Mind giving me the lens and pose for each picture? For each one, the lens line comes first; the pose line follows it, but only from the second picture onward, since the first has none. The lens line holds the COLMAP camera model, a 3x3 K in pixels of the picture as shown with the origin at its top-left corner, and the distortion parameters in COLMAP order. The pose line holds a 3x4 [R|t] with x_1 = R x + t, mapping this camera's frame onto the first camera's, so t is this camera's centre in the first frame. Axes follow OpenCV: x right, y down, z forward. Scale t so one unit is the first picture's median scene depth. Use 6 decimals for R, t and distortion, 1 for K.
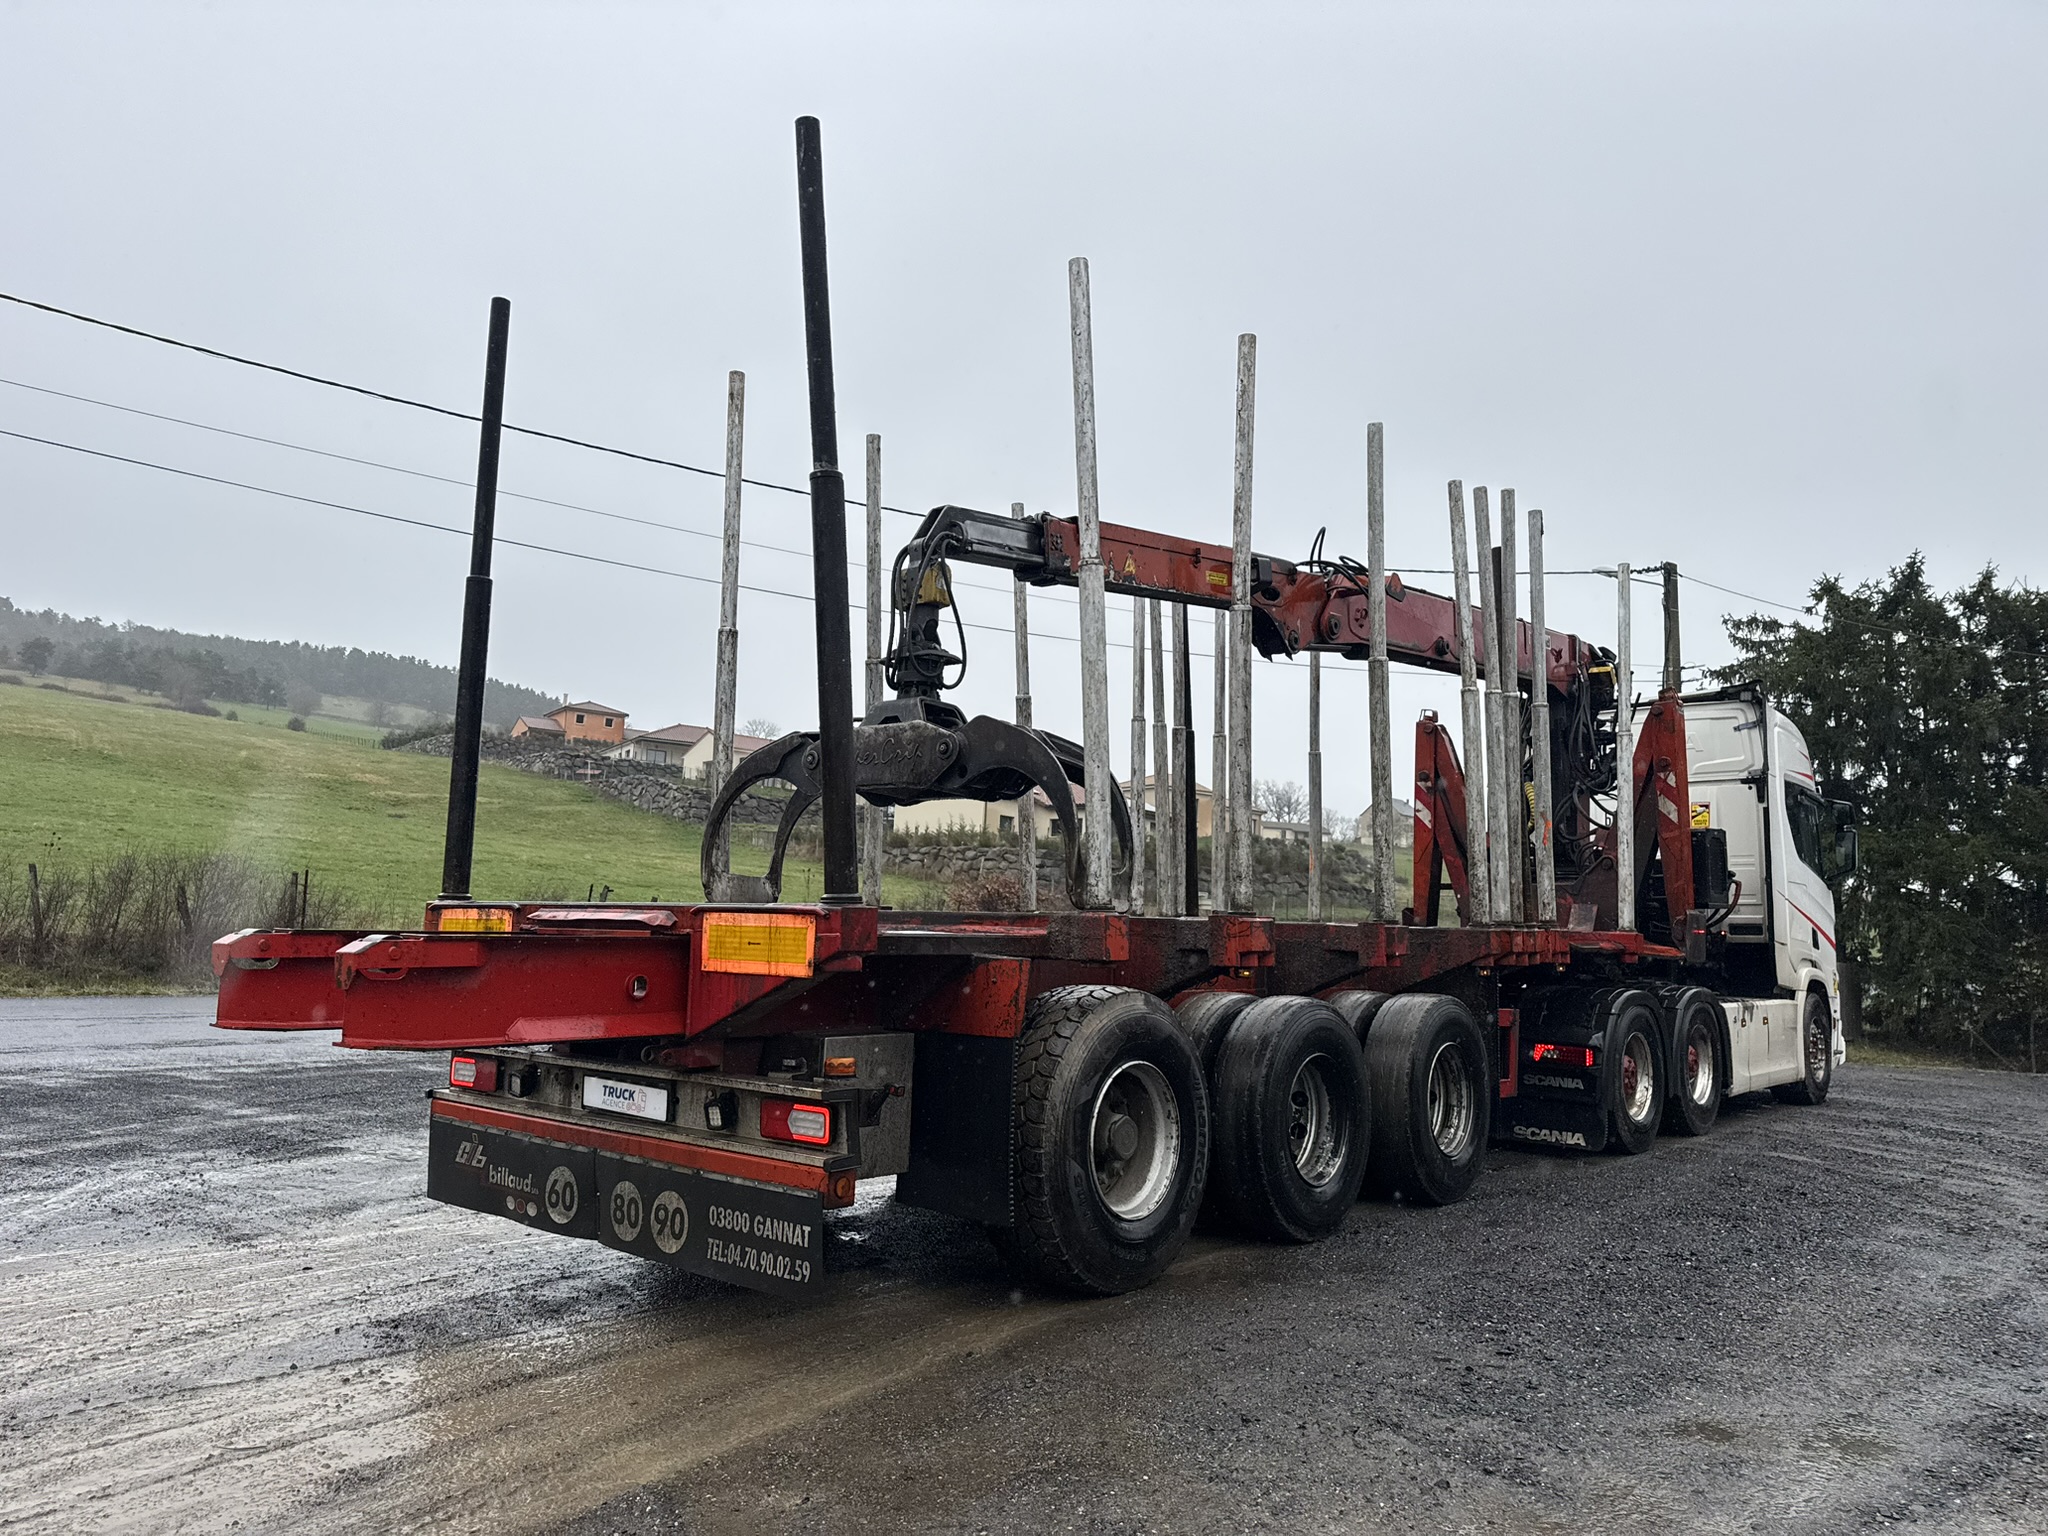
lens RADIAL K [[1454.8, 0, 1021.7], [0, 1454.8, 767.7], [0, 0, 1]] dist [0.047234, -0.053145]
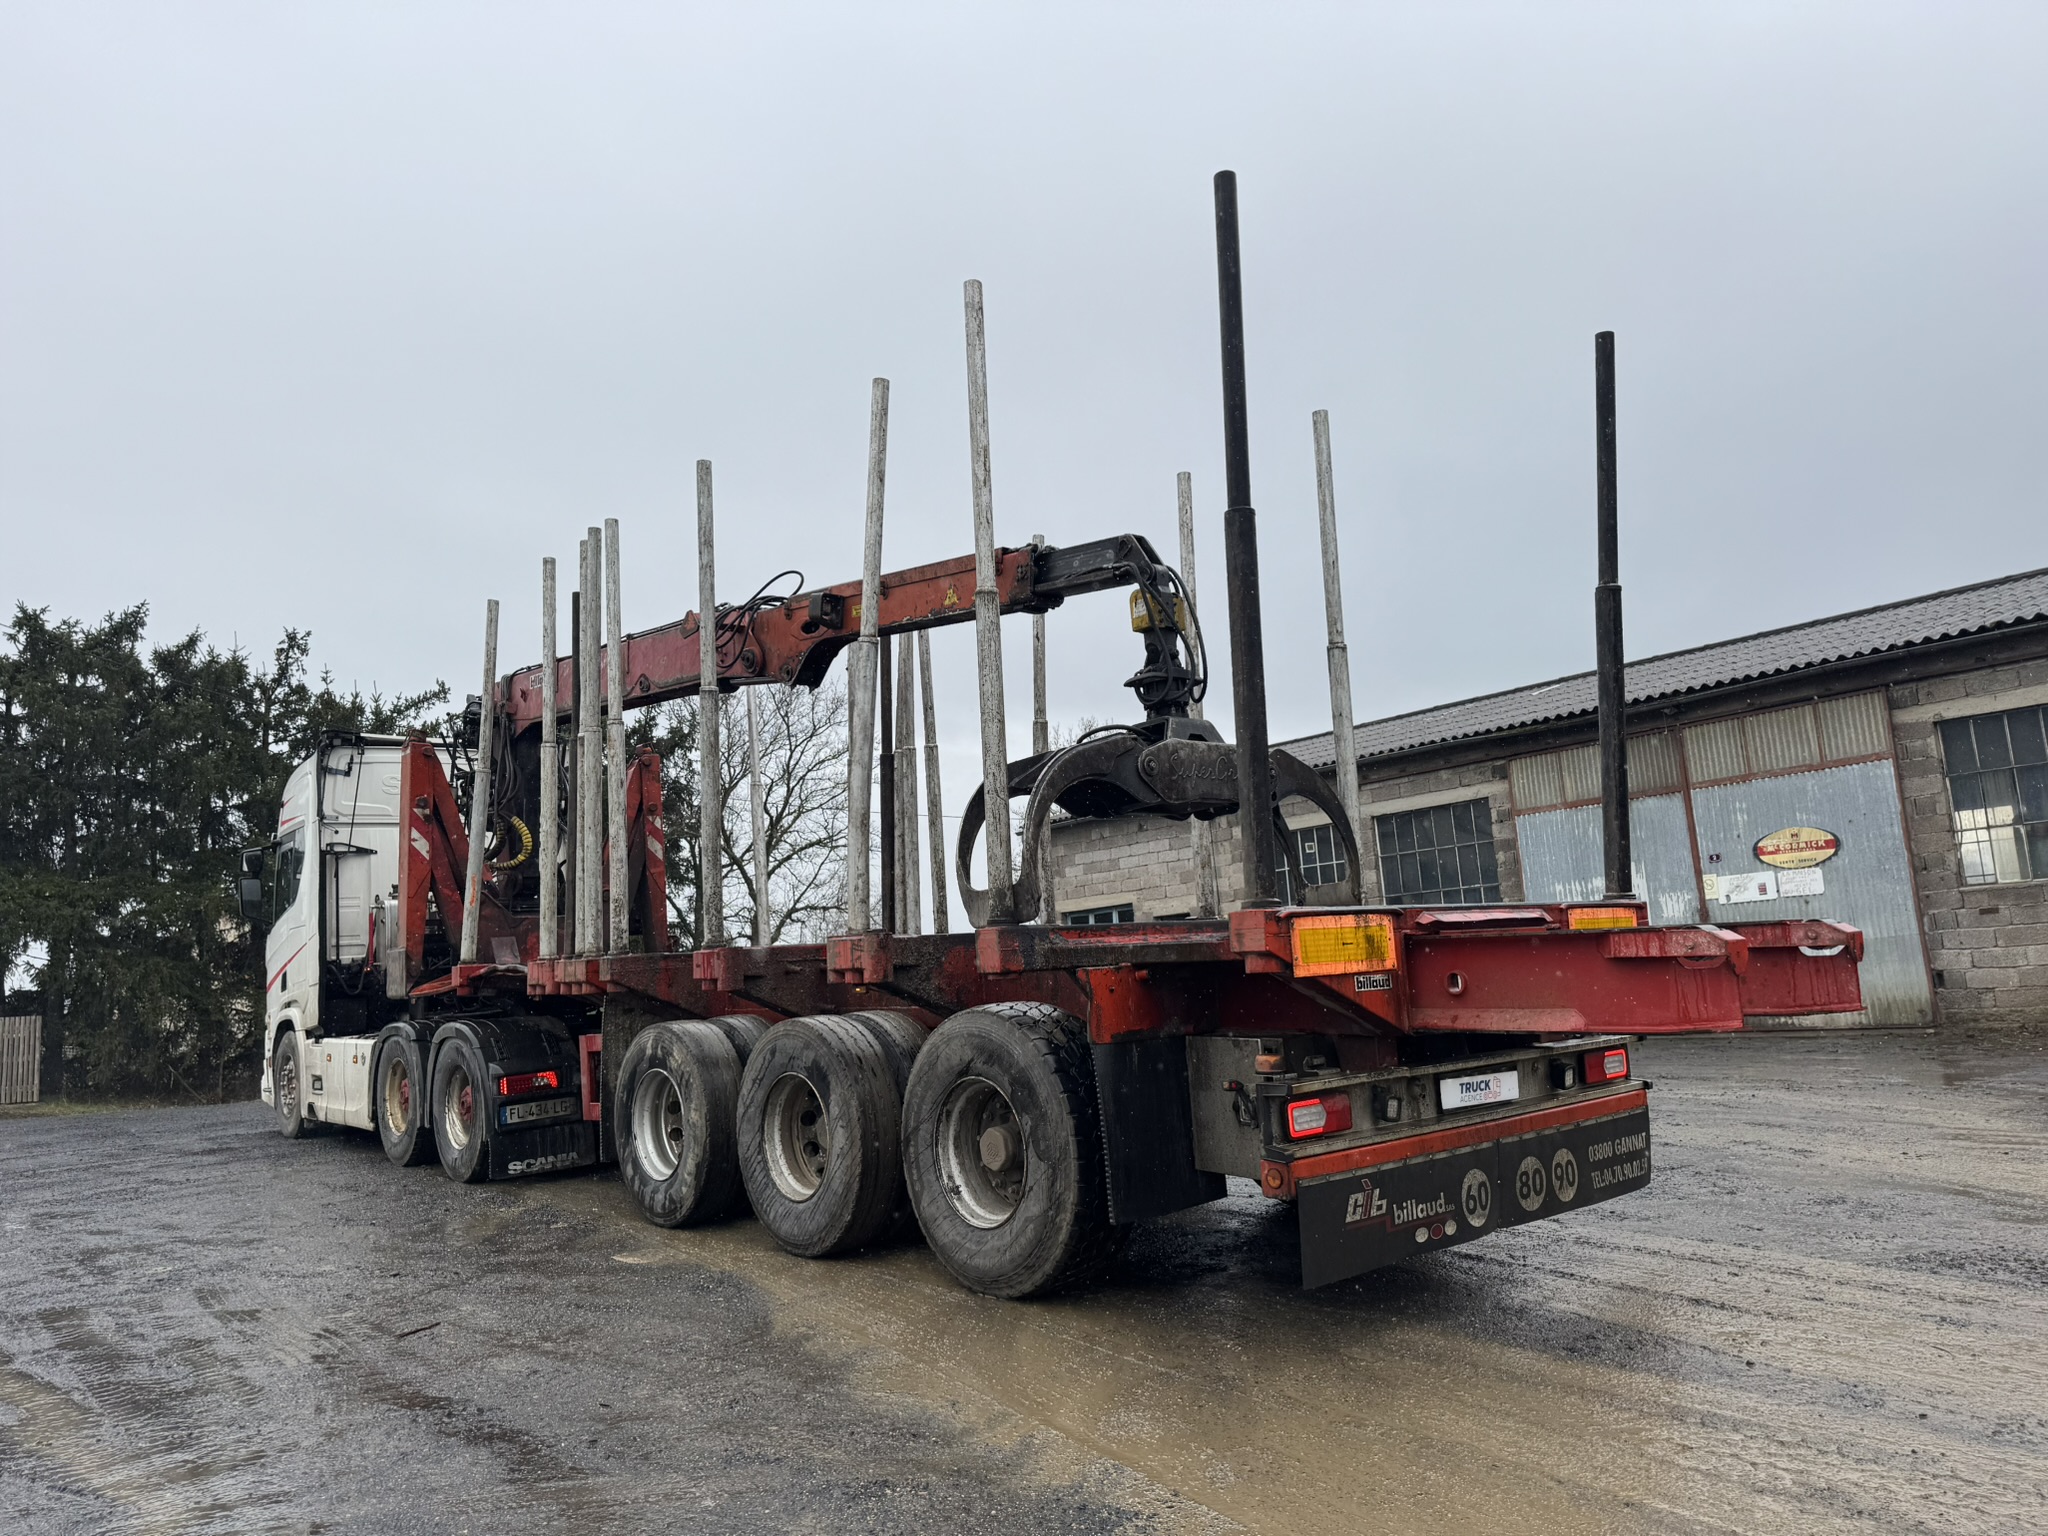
lens RADIAL K [[1454.8, 0, 1008.8], [0, 1454.8, 769.3], [0, 0, 1]] dist [0.047234, -0.053145]
pose [[0.145007, 0.092408, 0.985106, -1.083579], [-0.053431, 0.994908, -0.085463, 0.082417], [-0.987987, -0.040243, 0.149206, 0.932596]]
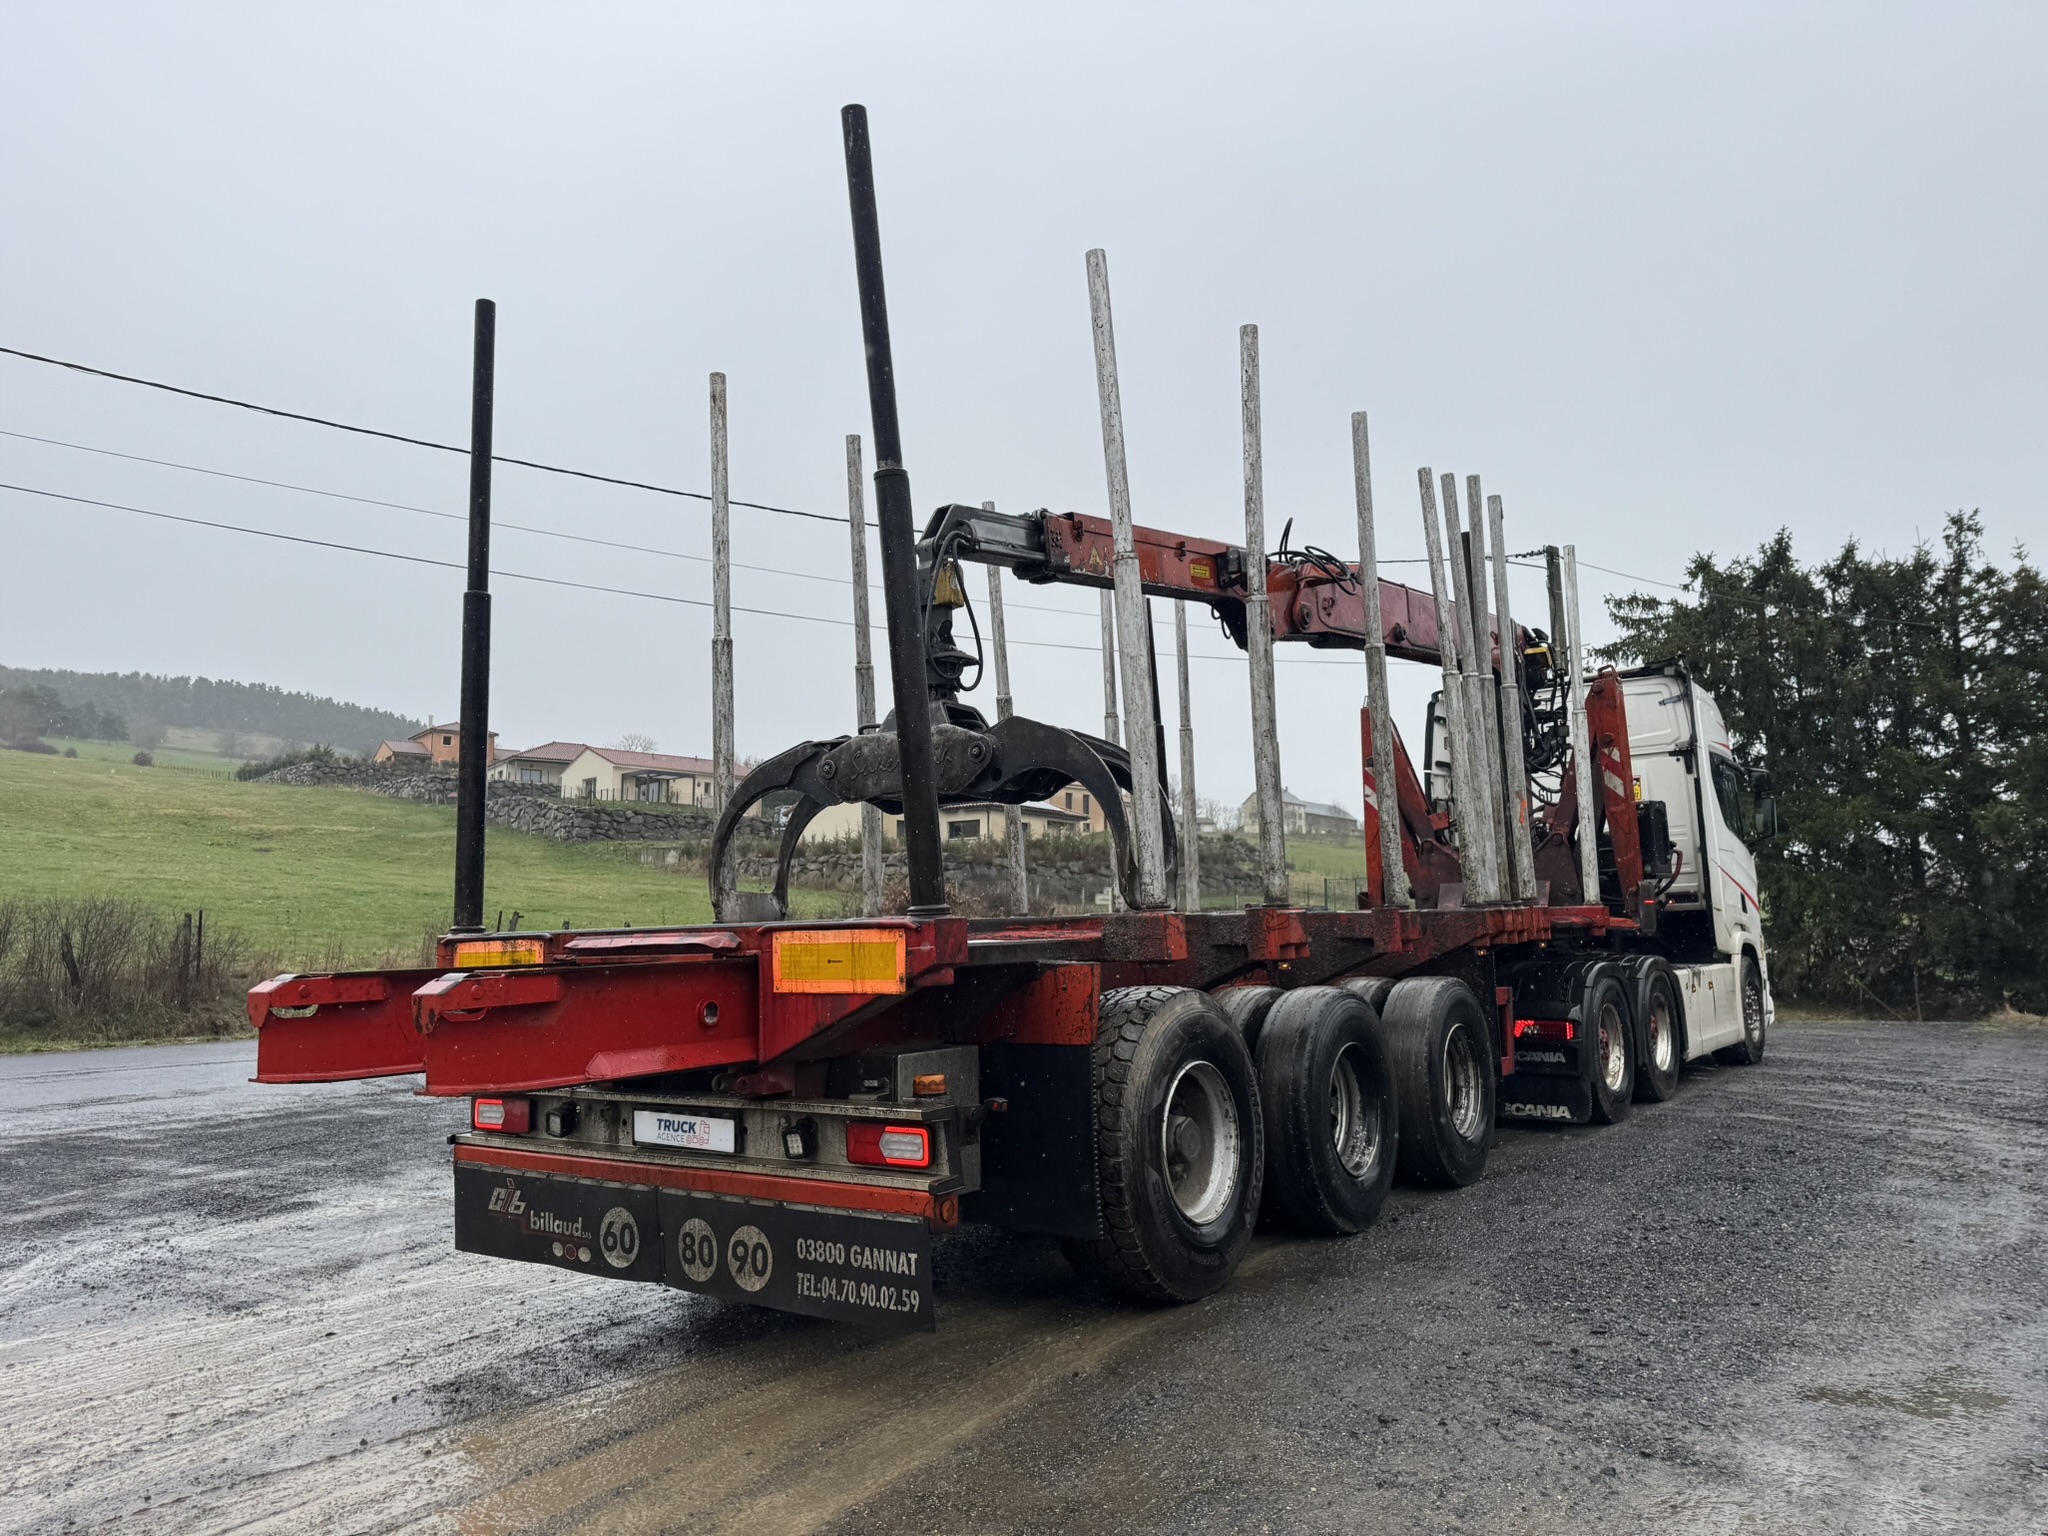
lens RADIAL K [[1454.8, 0, 1016.1], [0, 1454.8, 755.1], [0, 0, 1]] dist [0.047234, -0.053145]
pose [[0.995820, -0.041645, 0.081295, -0.096487], [0.042446, 0.999066, -0.008141, -0.001786], [-0.080880, 0.011557, 0.996657, 0.022390]]
